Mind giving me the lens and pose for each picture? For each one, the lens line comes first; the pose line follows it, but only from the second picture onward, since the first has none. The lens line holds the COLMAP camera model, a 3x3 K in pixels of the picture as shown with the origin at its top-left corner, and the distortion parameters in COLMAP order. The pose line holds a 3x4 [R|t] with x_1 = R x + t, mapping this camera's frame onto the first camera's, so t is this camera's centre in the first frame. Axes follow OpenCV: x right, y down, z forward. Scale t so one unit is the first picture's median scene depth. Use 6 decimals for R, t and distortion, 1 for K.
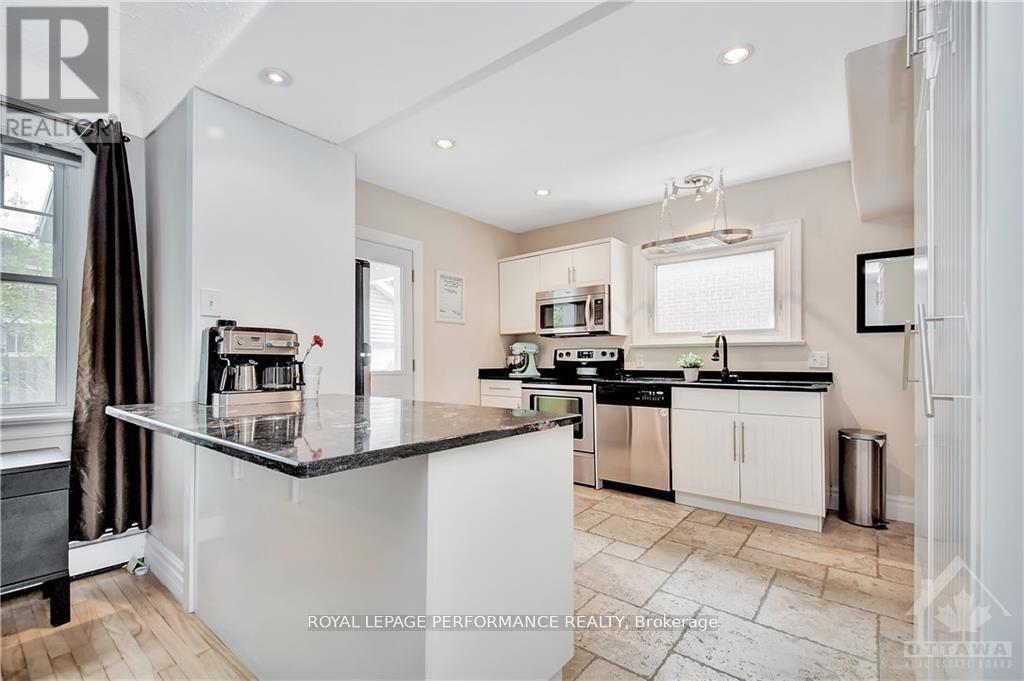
lens RADIAL K [[454.0, 0, 517.0], [0, 454.0, 359.3], [0, 0, 1]] dist [0.009818, -0.000512]
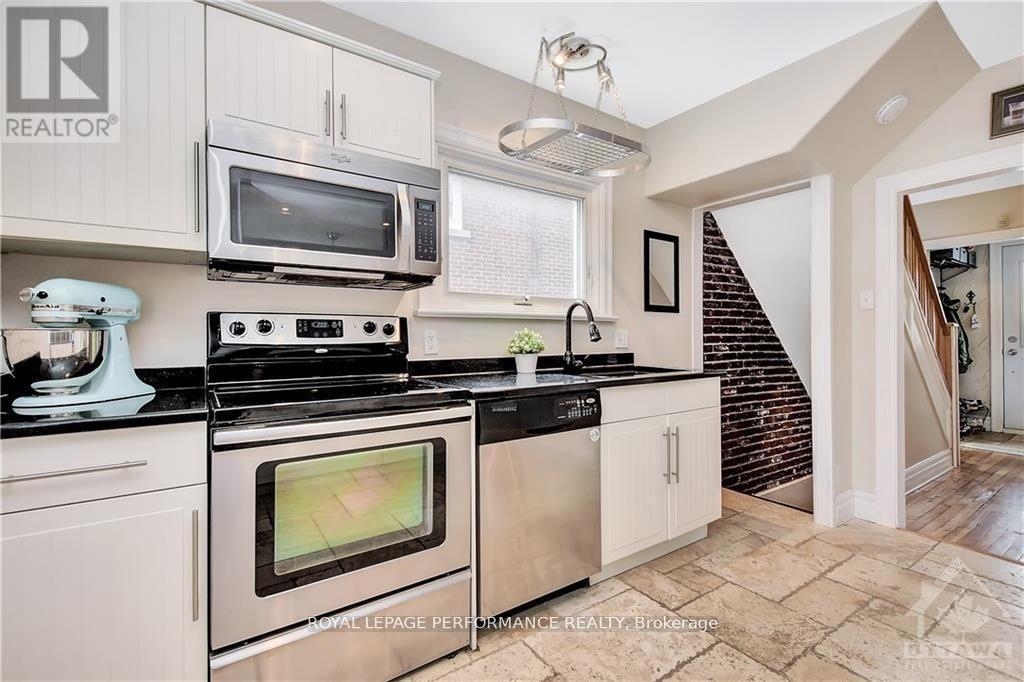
lens RADIAL K [[454.0, 0, 511.0], [0, 454.0, 336.2], [0, 0, 1]] dist [0.009818, -0.000512]
pose [[0.302517, 0.002770, 0.953140, -0.210628], [0.000693, 0.999995, -0.003126, -0.002209], [-0.953144, 0.001606, 0.302514, 0.815173]]
